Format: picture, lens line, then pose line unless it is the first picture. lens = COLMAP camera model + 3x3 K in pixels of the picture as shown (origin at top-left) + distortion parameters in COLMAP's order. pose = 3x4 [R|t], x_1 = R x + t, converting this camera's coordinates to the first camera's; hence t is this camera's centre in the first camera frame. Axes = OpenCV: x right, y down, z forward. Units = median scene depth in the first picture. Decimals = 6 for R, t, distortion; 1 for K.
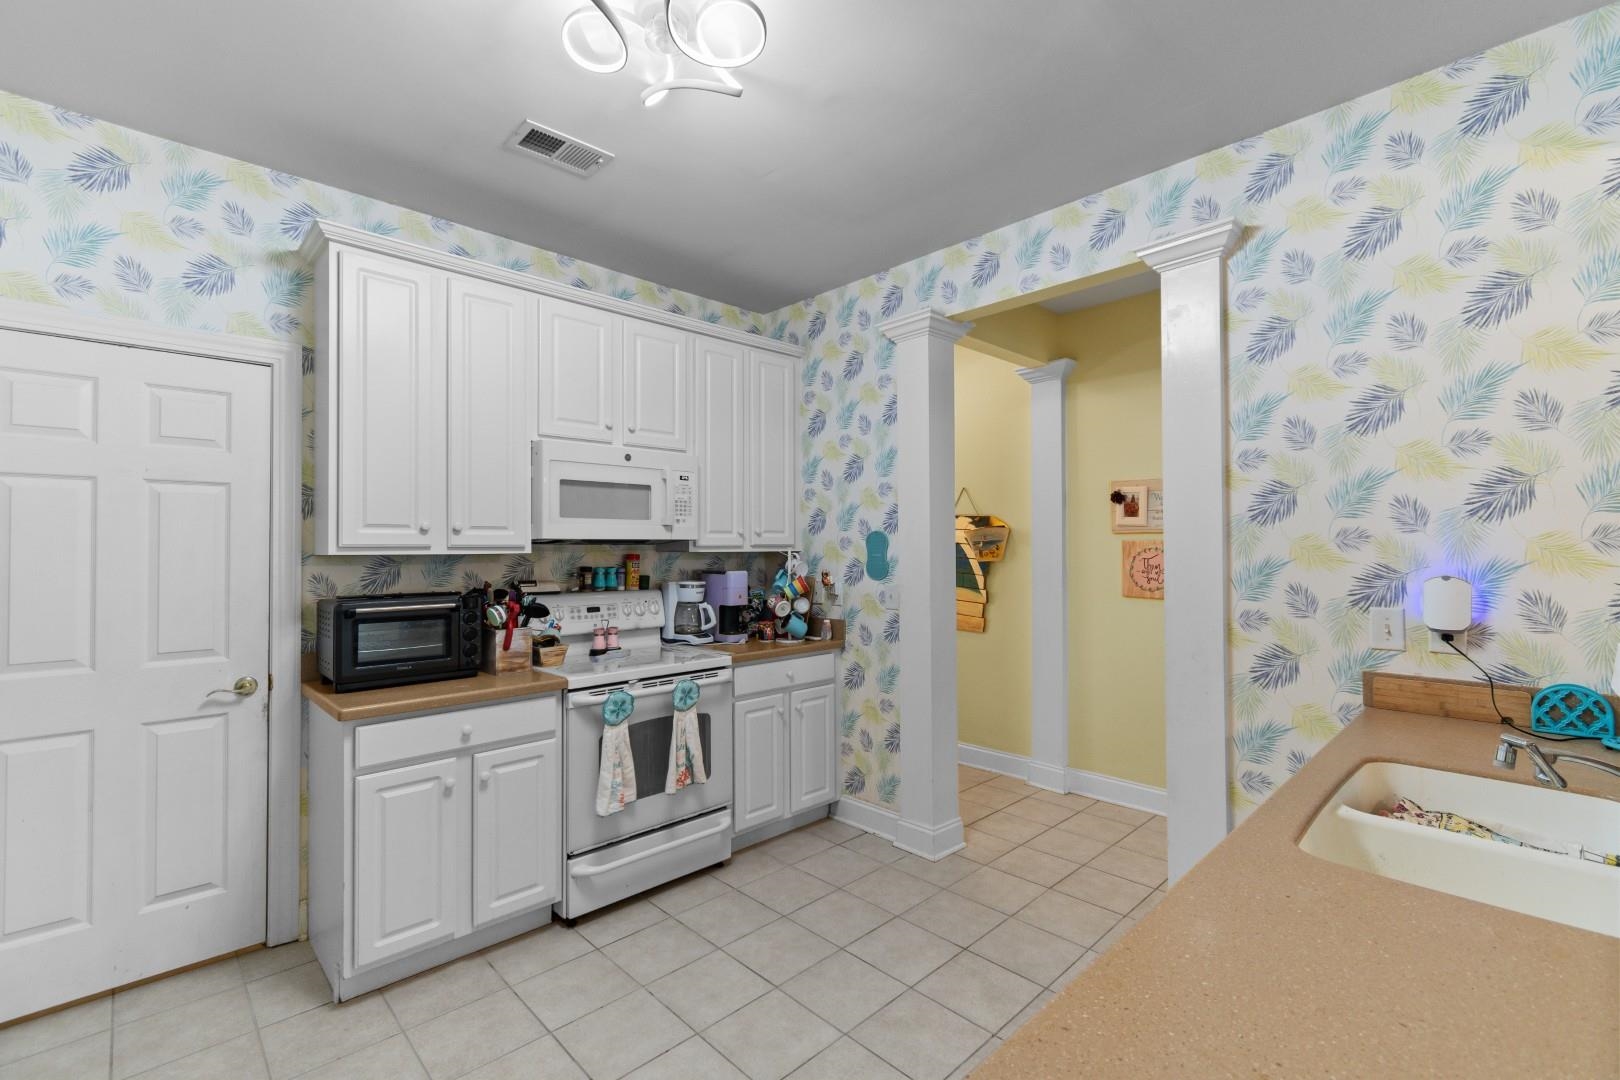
lens RADIAL K [[707.3, 0, 815.7], [0, 707.3, 538.4], [0, 0, 1]] dist [0.007413, -0.003628]
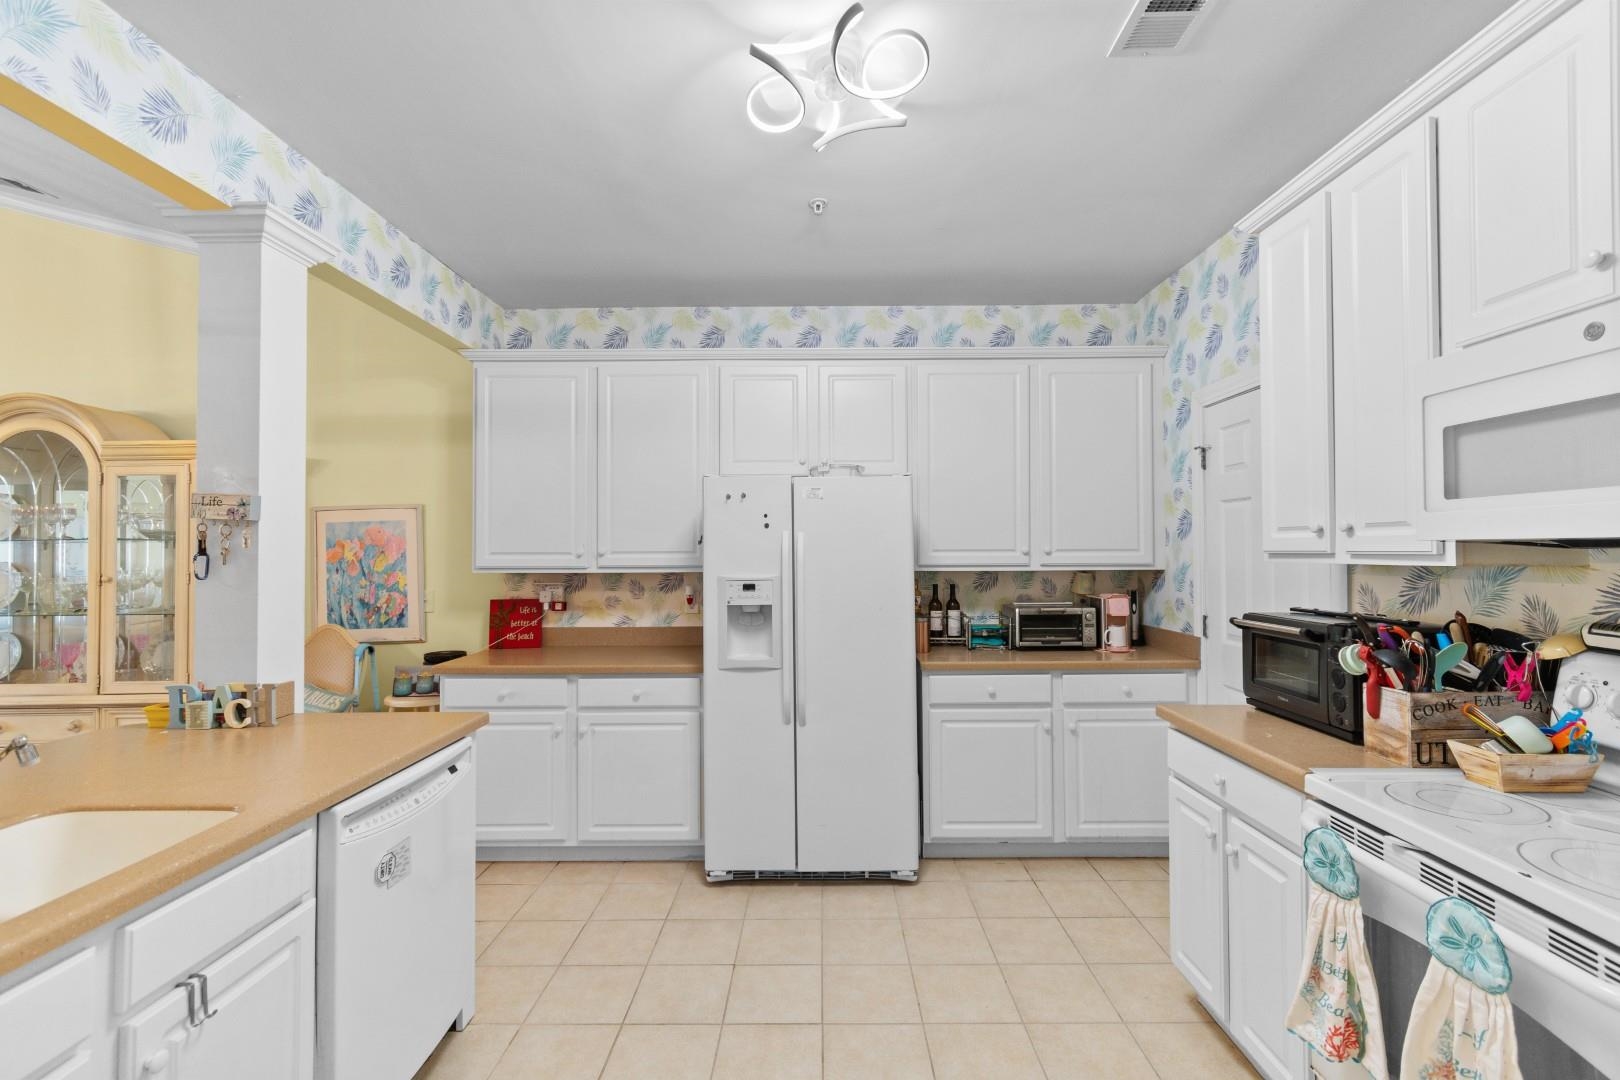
lens RADIAL K [[707.3, 0, 816.0], [0, 707.3, 538.5], [0, 0, 1]] dist [0.007413, -0.003628]
pose [[-0.700849, -0.005614, -0.713287, 0.364529], [0.016660, 0.999567, -0.024237, 0.004651], [0.713115, -0.028870, -0.700452, 1.088788]]
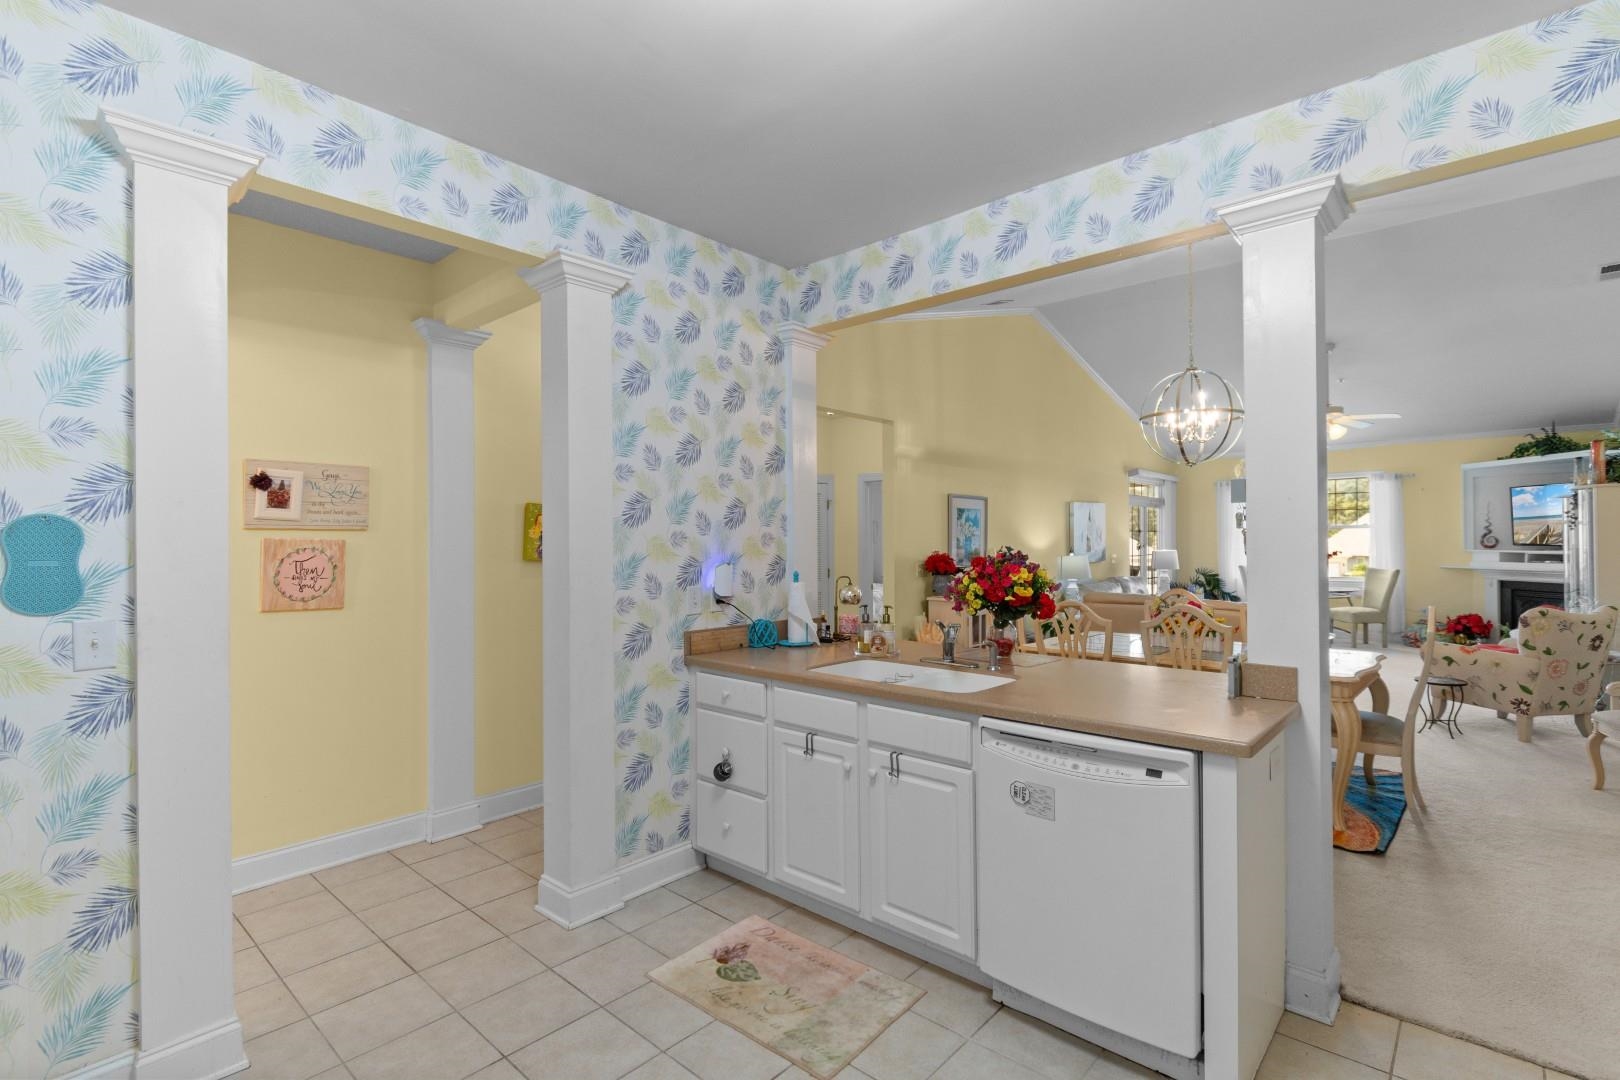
lens RADIAL K [[762.9, 0, 817.5], [0, 762.9, 537.6], [0, 0, 1]] dist [0.004675, -0.001700]
pose [[-0.072269, 0.010190, 0.997333, -0.608789], [-0.007484, 0.999914, -0.010759, 0.009234], [-0.997357, -0.008242, -0.072187, 0.658005]]
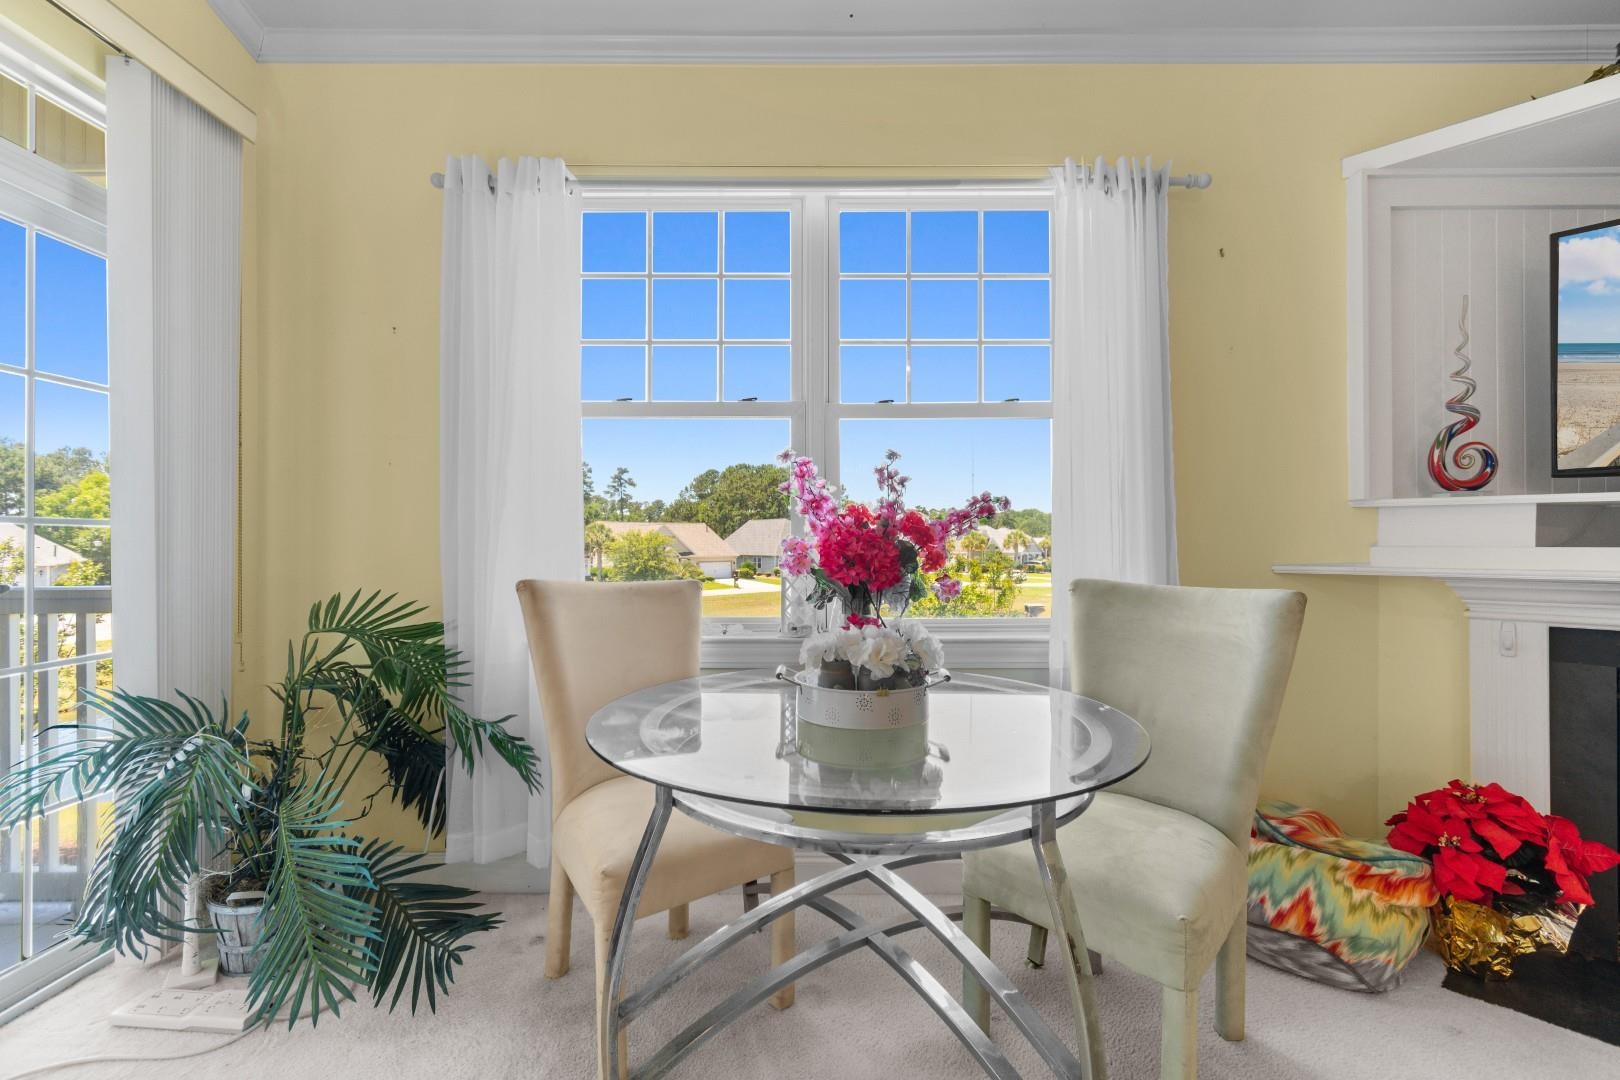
lens RADIAL K [[707.3, 0, 813.9], [0, 707.3, 542.7], [0, 0, 1]] dist [0.007413, -0.003628]
pose [[-0.714801, 0.006221, 0.699300, 2.673903], [-0.004162, 0.999905, -0.013149, 0.068059], [-0.699315, -0.012309, -0.714707, -1.632919]]
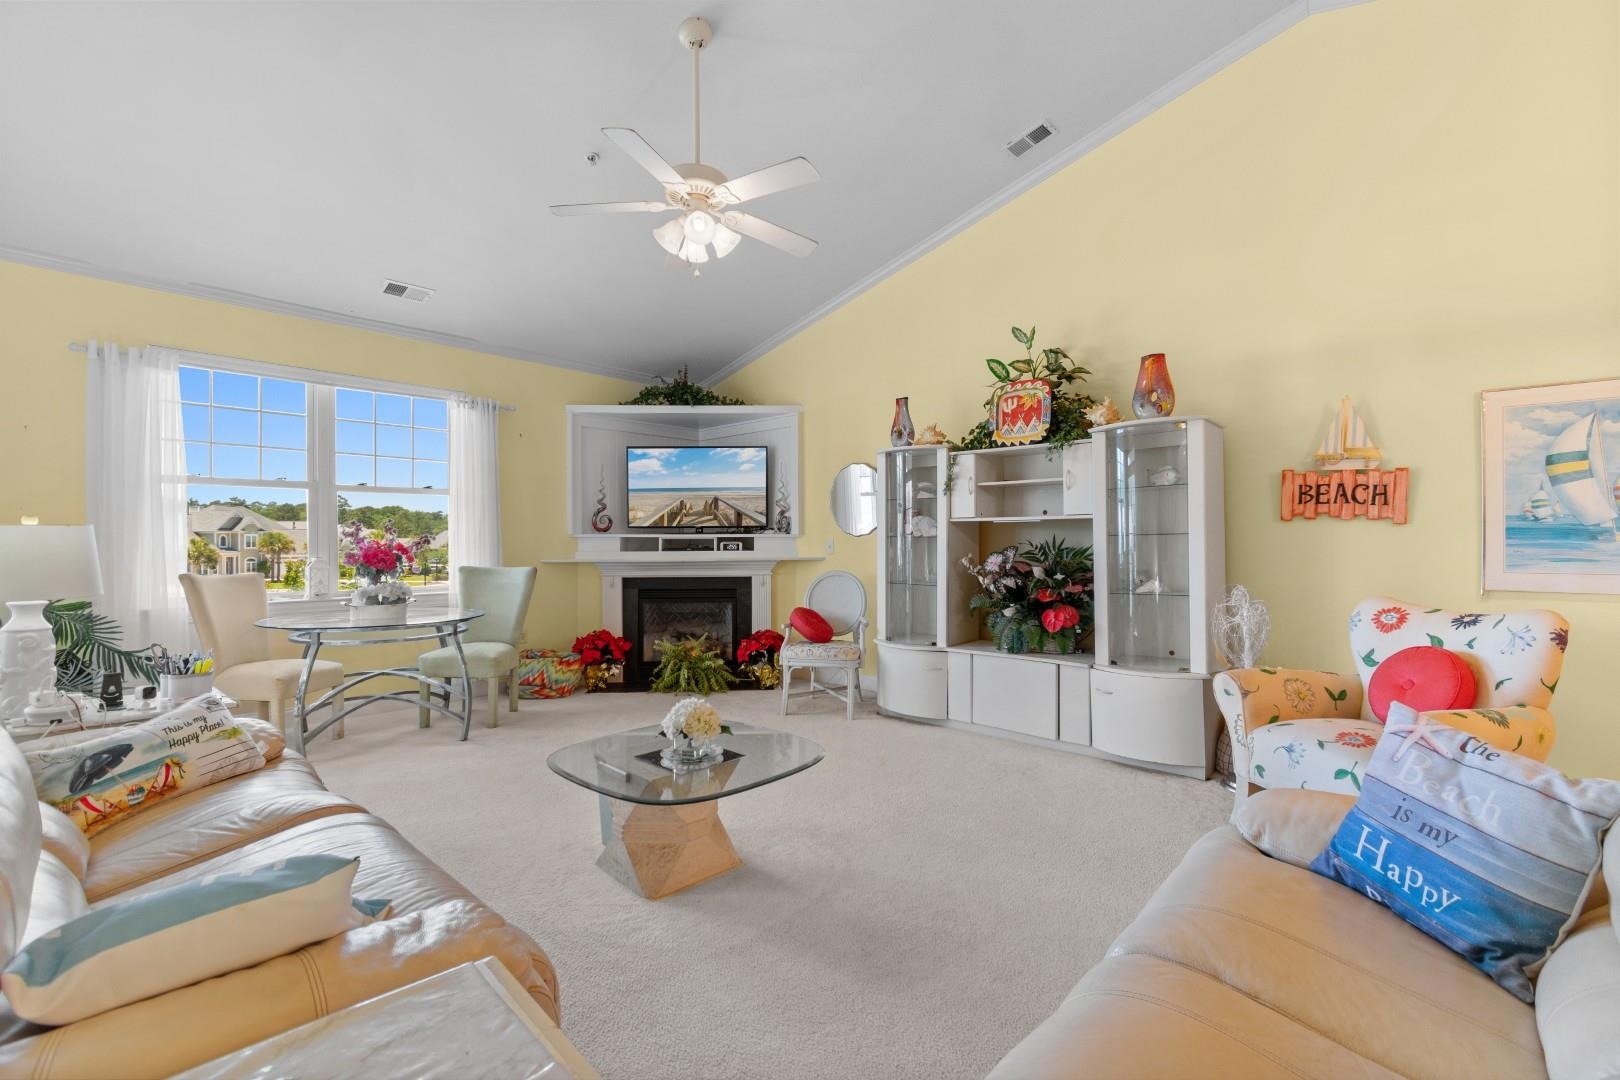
lens RADIAL K [[707.3, 0, 815.9], [0, 707.3, 537.7], [0, 0, 1]] dist [0.007413, -0.003628]
pose [[-0.998245, 0.009633, -0.058439, 2.160628], [0.010712, 0.999777, -0.018187, 0.063209], [0.058250, -0.018781, -0.998125, -0.413076]]
